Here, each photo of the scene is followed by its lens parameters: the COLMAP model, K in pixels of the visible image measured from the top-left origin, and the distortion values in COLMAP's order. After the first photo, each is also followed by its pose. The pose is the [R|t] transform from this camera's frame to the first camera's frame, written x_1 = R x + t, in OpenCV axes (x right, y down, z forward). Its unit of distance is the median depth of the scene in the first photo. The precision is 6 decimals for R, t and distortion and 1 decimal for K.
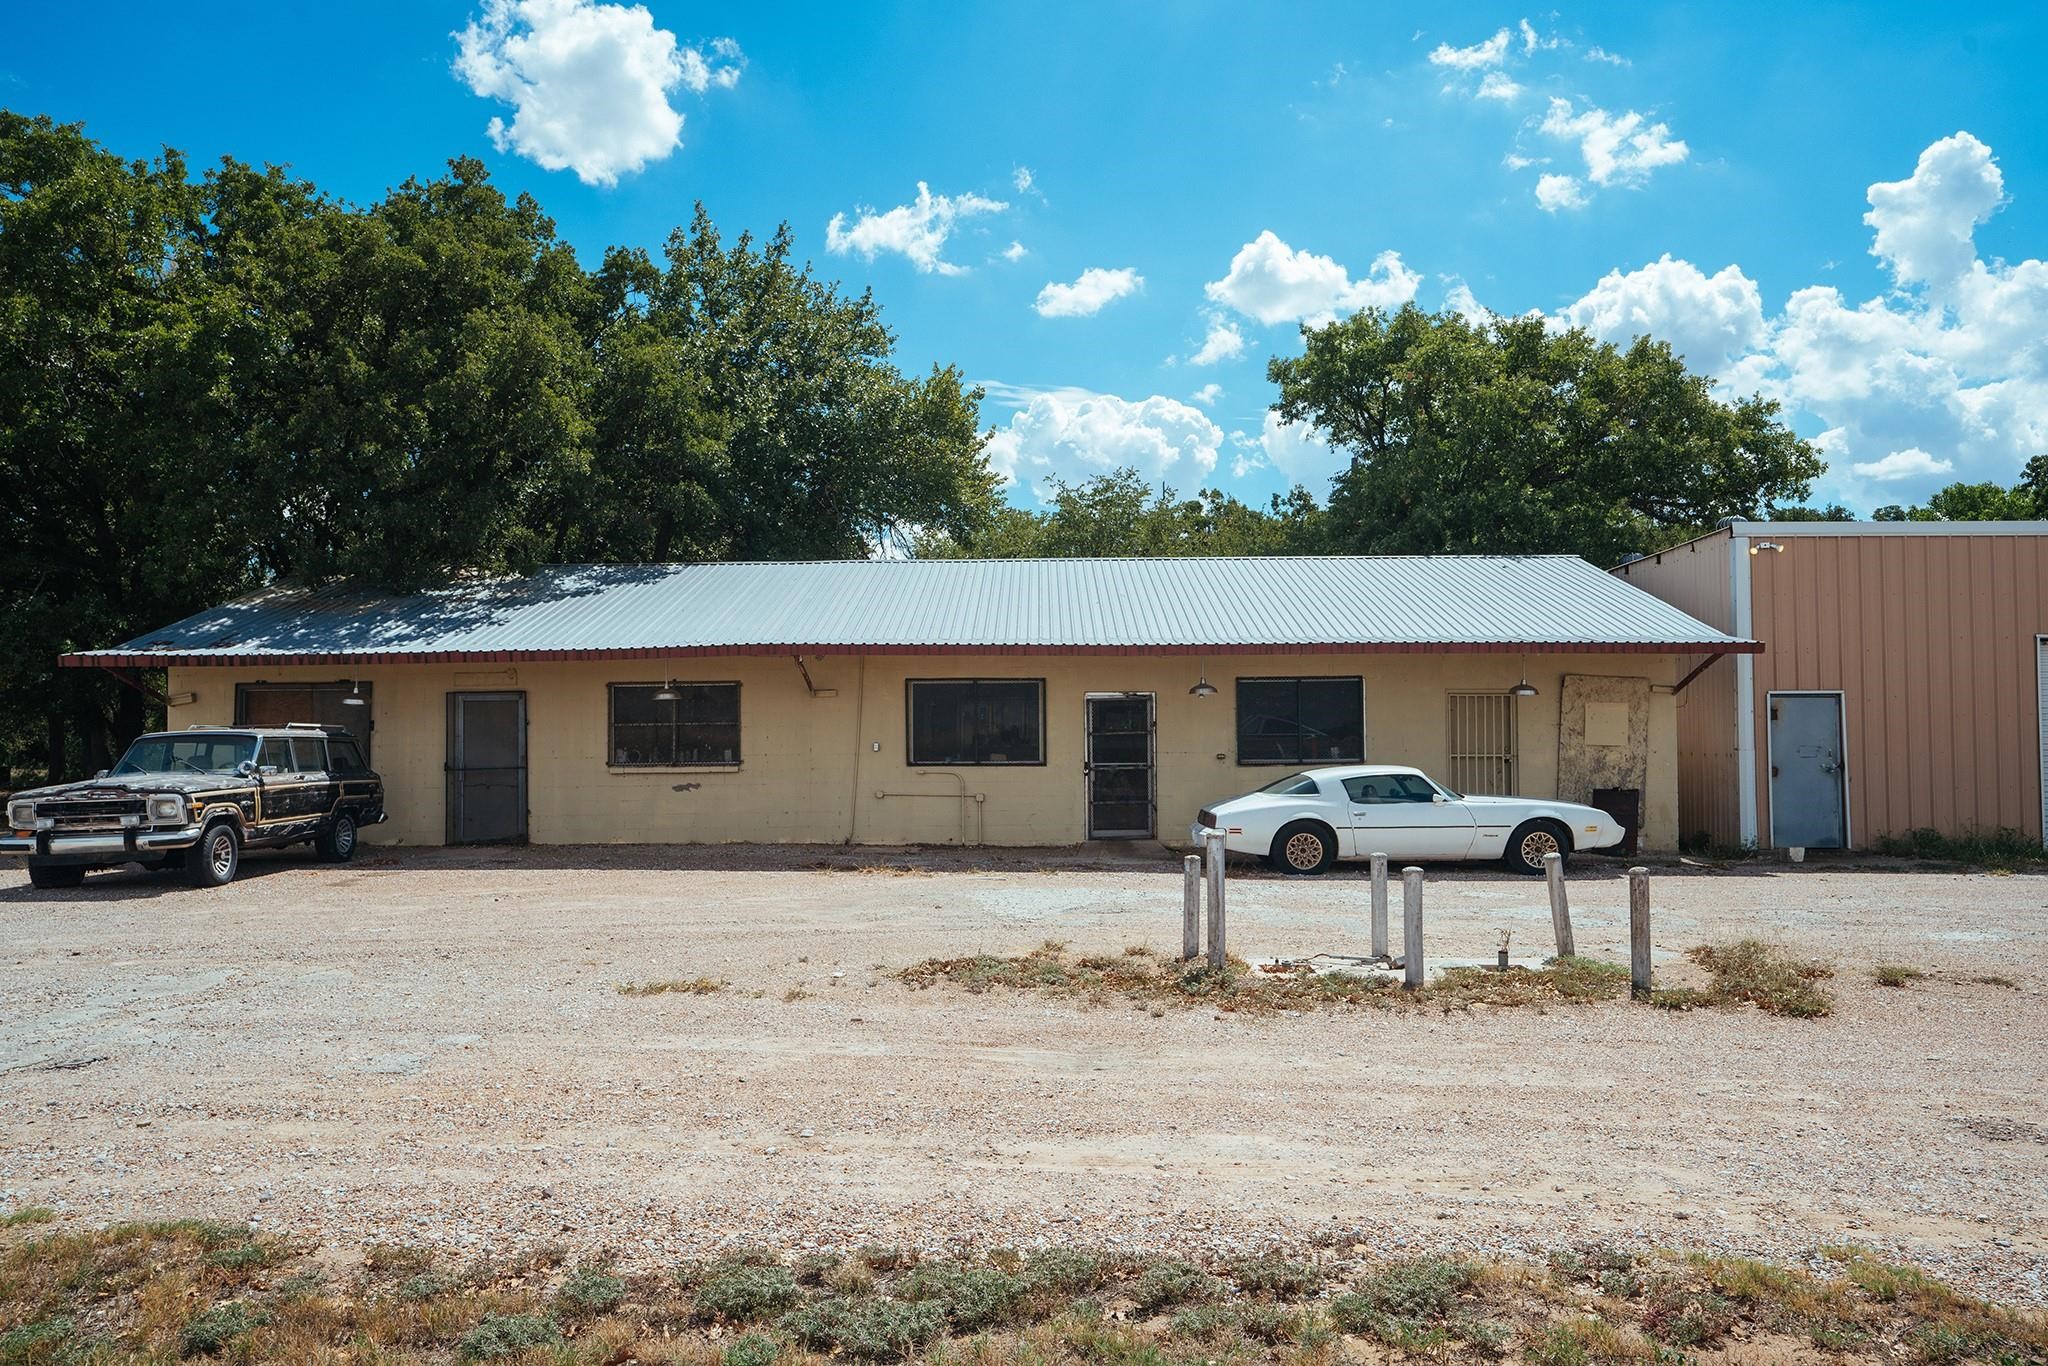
lens RADIAL K [[1347.6, 0, 1024.0], [0, 1347.6, 683.0], [0, 0, 1]] dist [-0.005757, 0.000777]
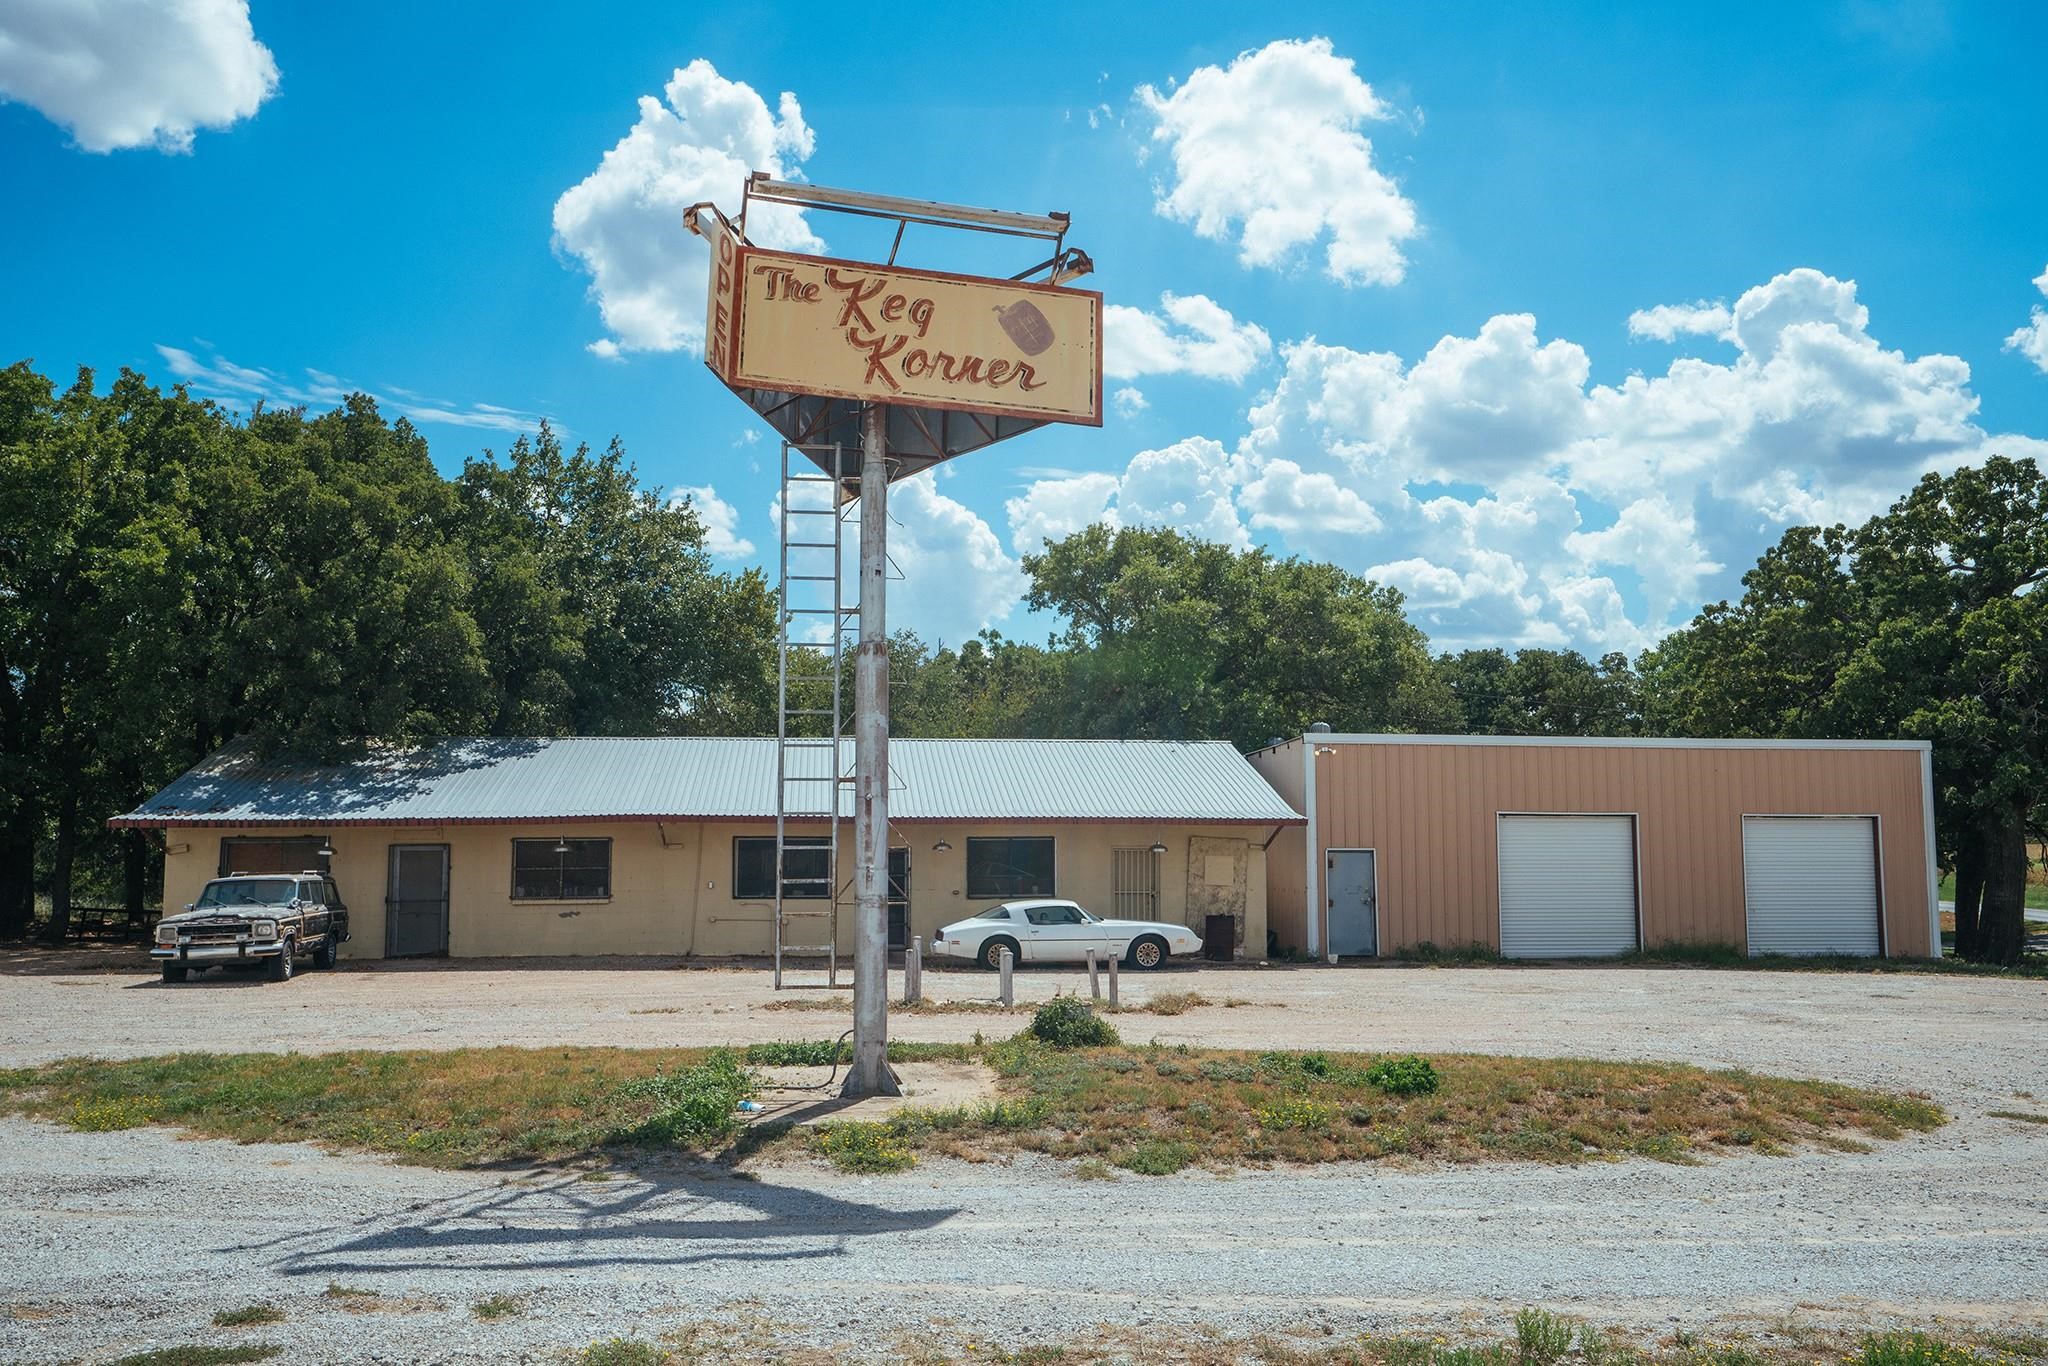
lens RADIAL K [[1630.3, 0, 1024.0], [0, 1630.3, 683.0], [0, 0, 1]] dist [0.000574, 0.063093]
pose [[0.990484, 0.018576, 0.136366, -0.022211], [-0.009854, 0.997878, -0.064364, -0.056349], [-0.137272, 0.062408, 0.988565, -0.729406]]
